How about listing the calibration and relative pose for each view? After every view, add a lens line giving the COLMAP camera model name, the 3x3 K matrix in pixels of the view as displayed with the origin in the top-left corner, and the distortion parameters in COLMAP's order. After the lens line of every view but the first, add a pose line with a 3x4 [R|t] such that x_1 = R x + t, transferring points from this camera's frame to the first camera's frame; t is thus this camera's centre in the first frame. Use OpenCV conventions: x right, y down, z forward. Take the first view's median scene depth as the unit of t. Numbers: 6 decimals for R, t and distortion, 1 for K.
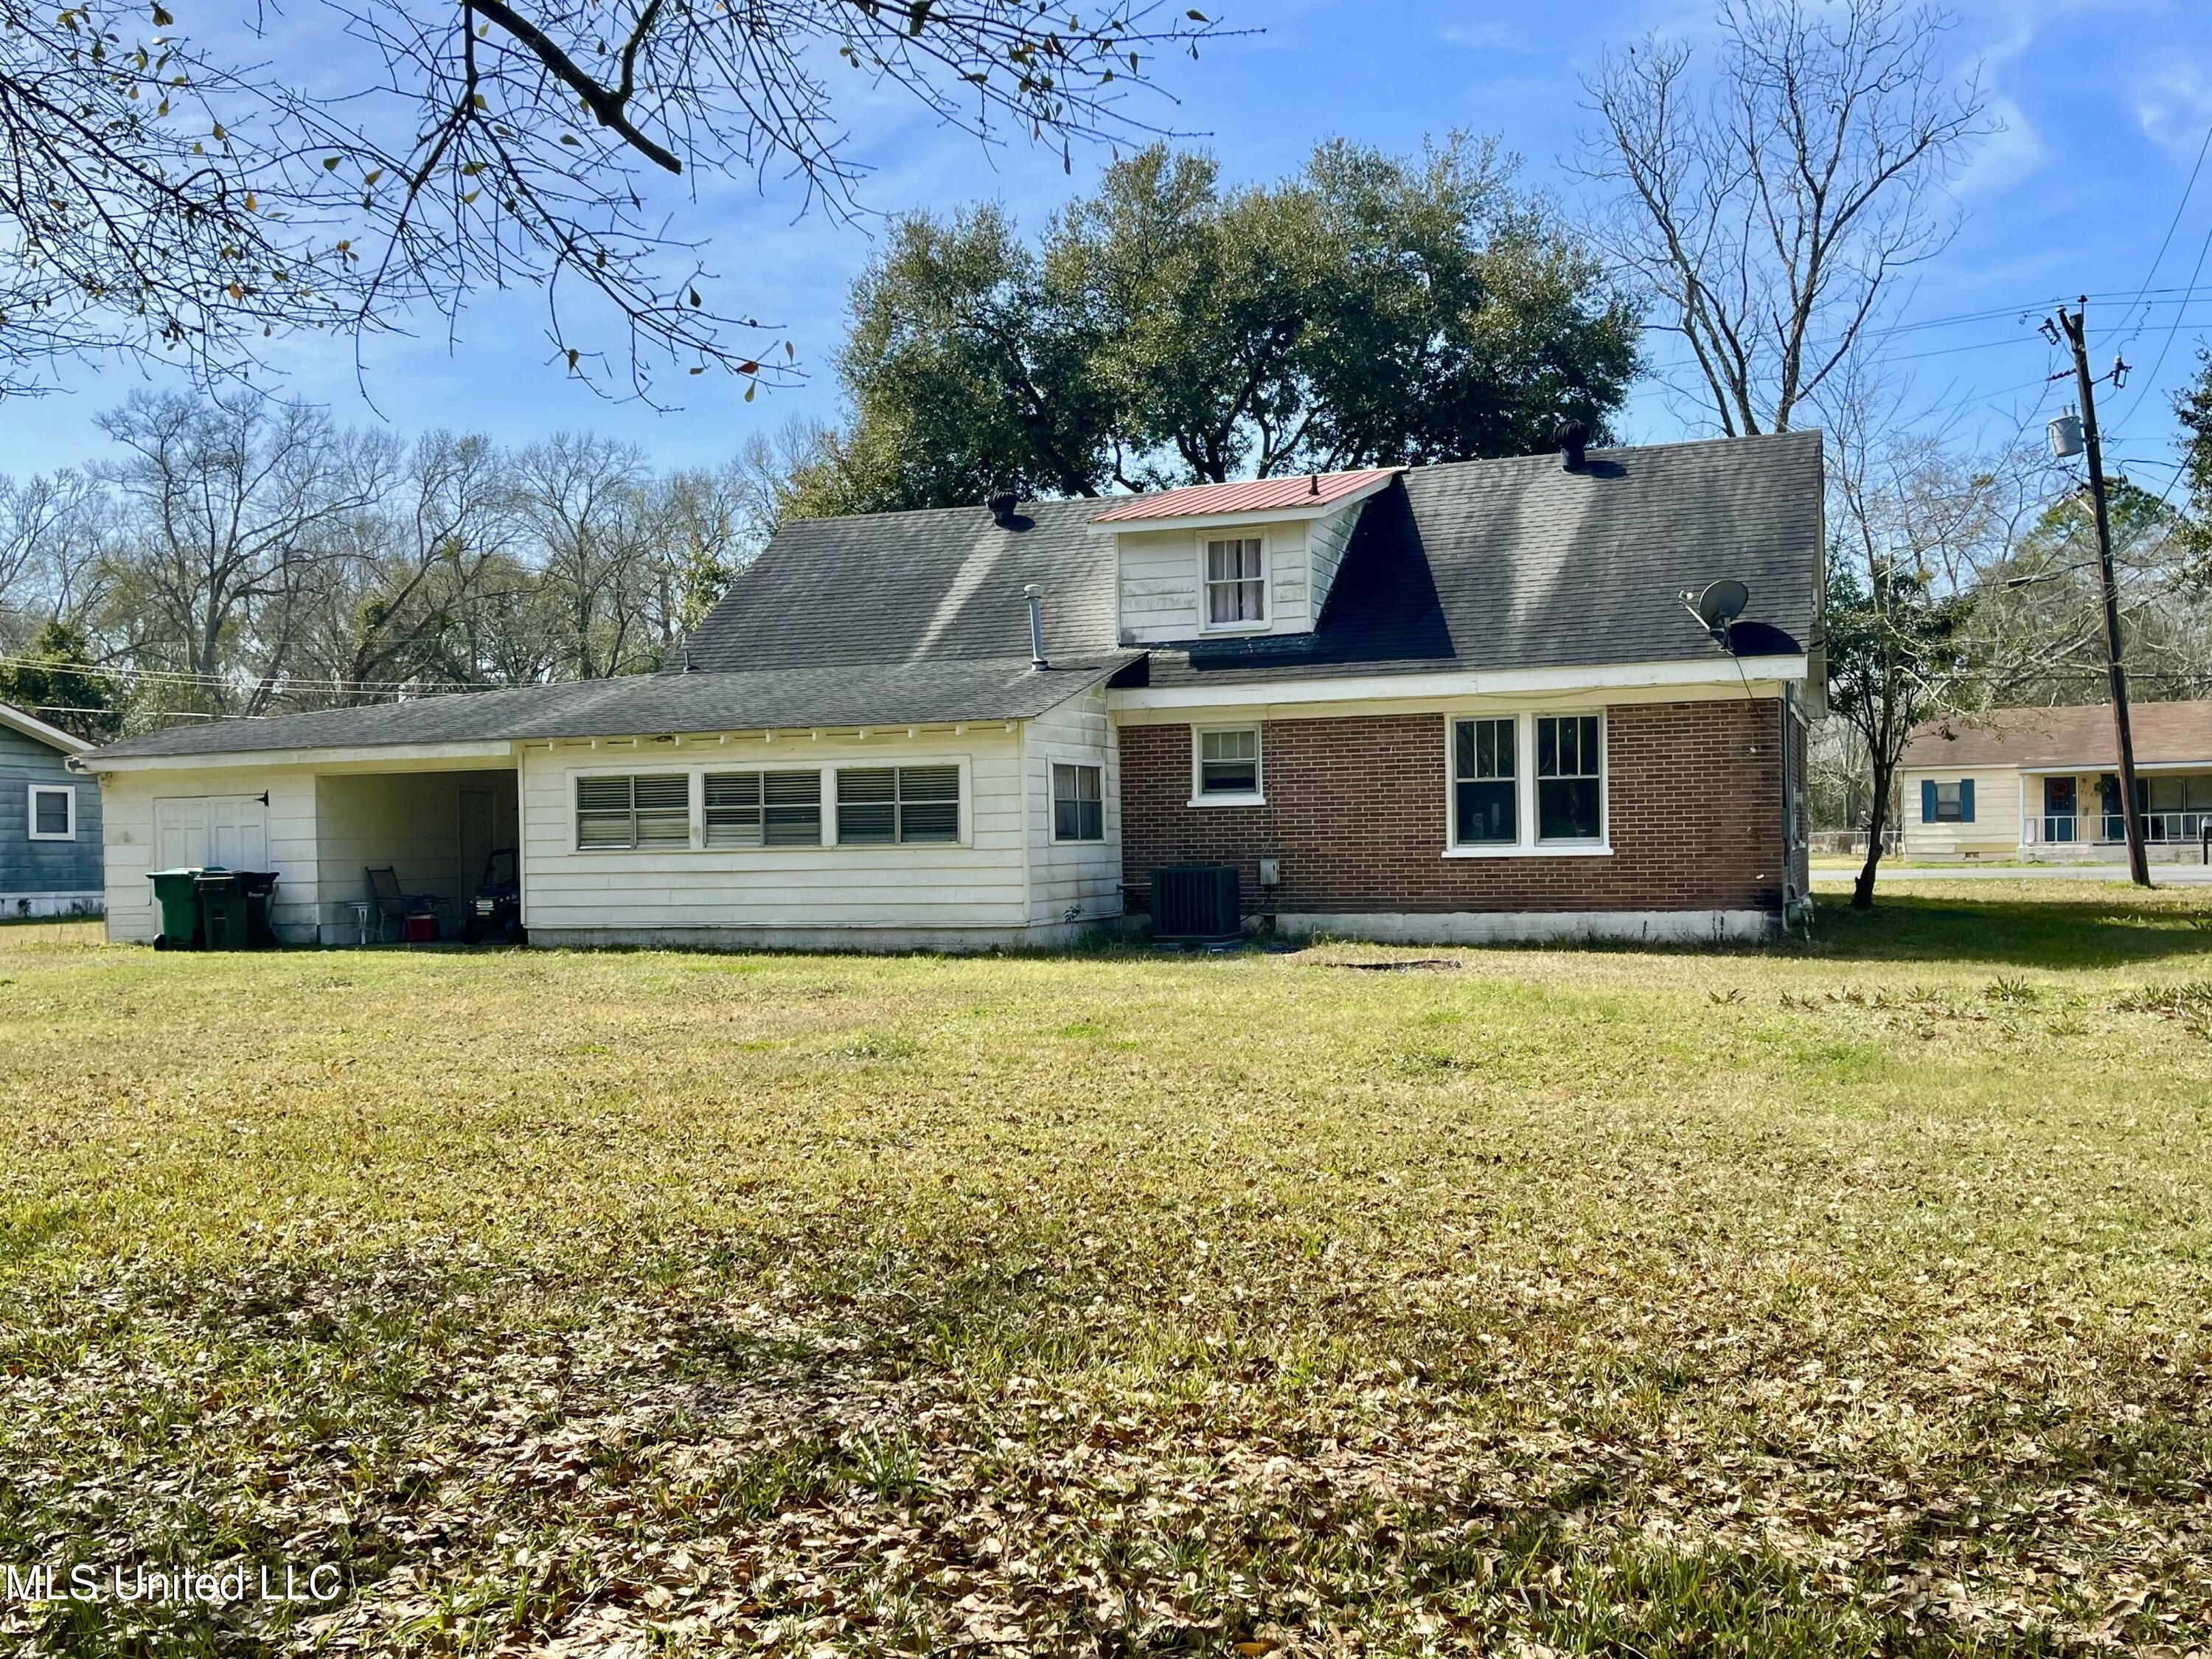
lens RADIAL K [[2010.8, 0, 1105.7], [0, 2010.8, 823.6], [0, 0, 1]] dist [0.050778, 0.000000]
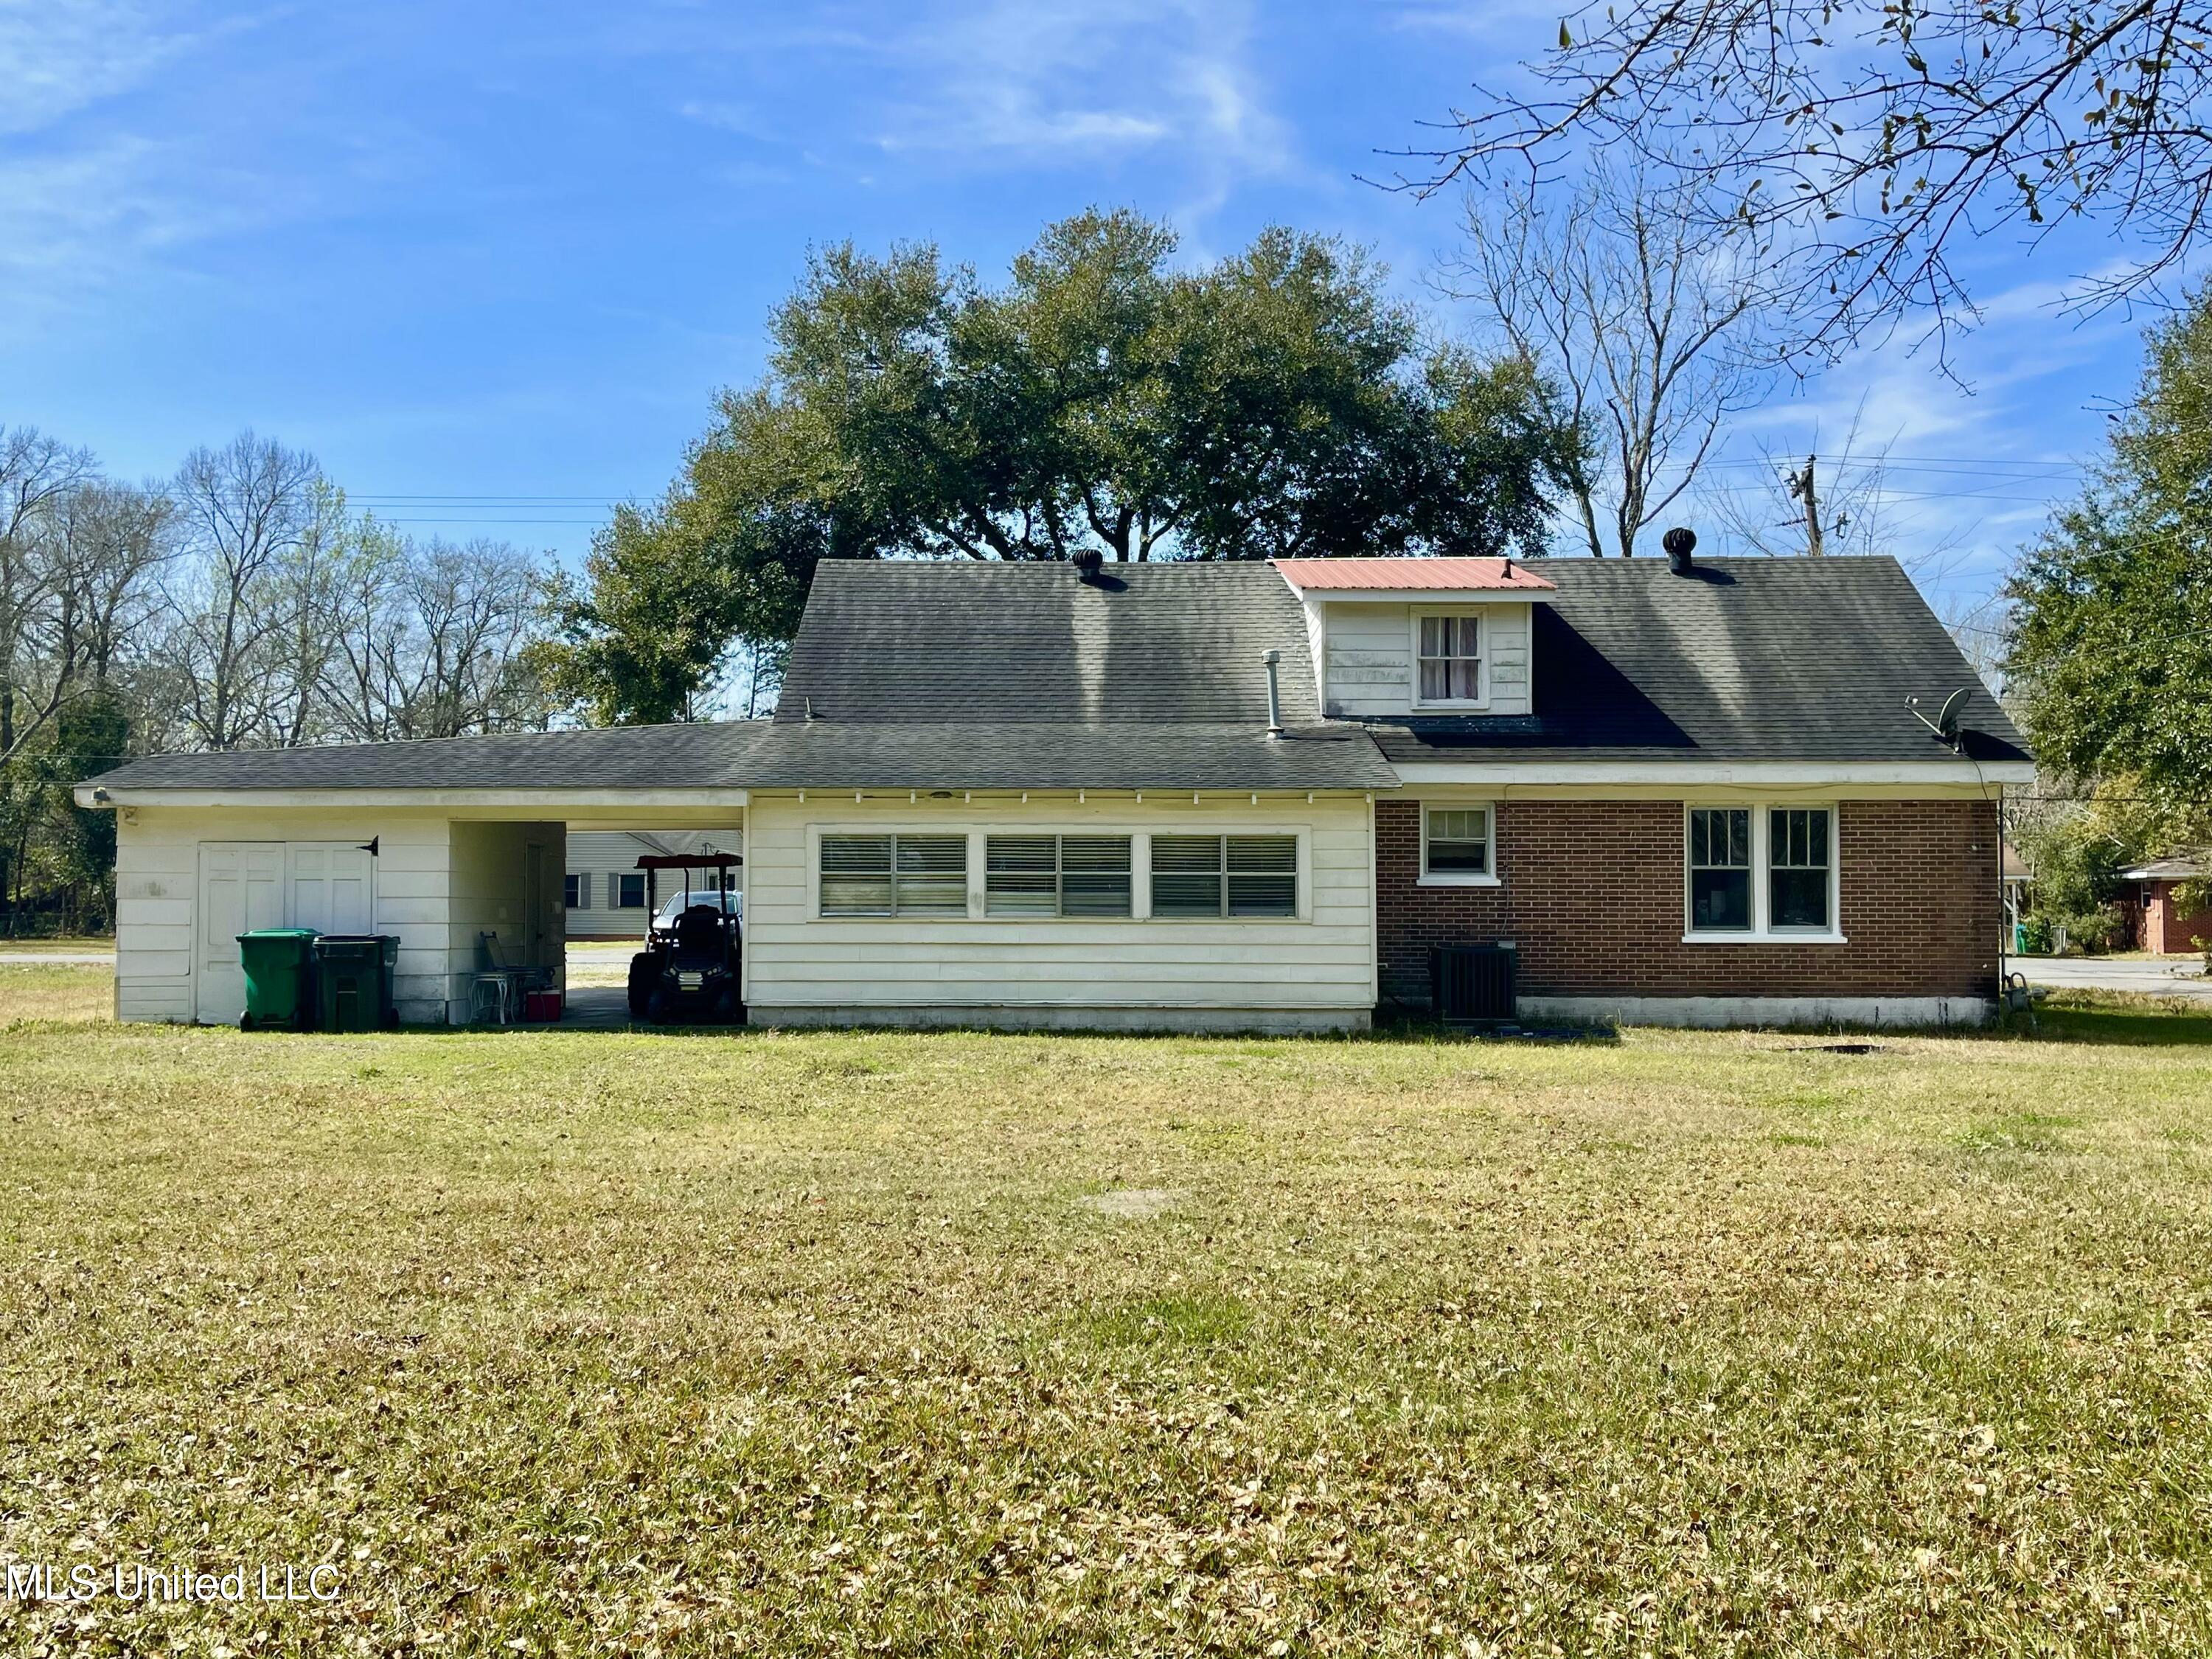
lens RADIAL K [[2010.8, 0, 1105.9], [0, 2010.8, 837.9], [0, 0, 1]] dist [0.050778, 0.000000]
pose [[0.939955, 0.034257, 0.339575, -0.453199], [-0.022775, 0.999028, -0.037741, 0.009189], [-0.340537, 0.027741, 0.939822, 0.137381]]
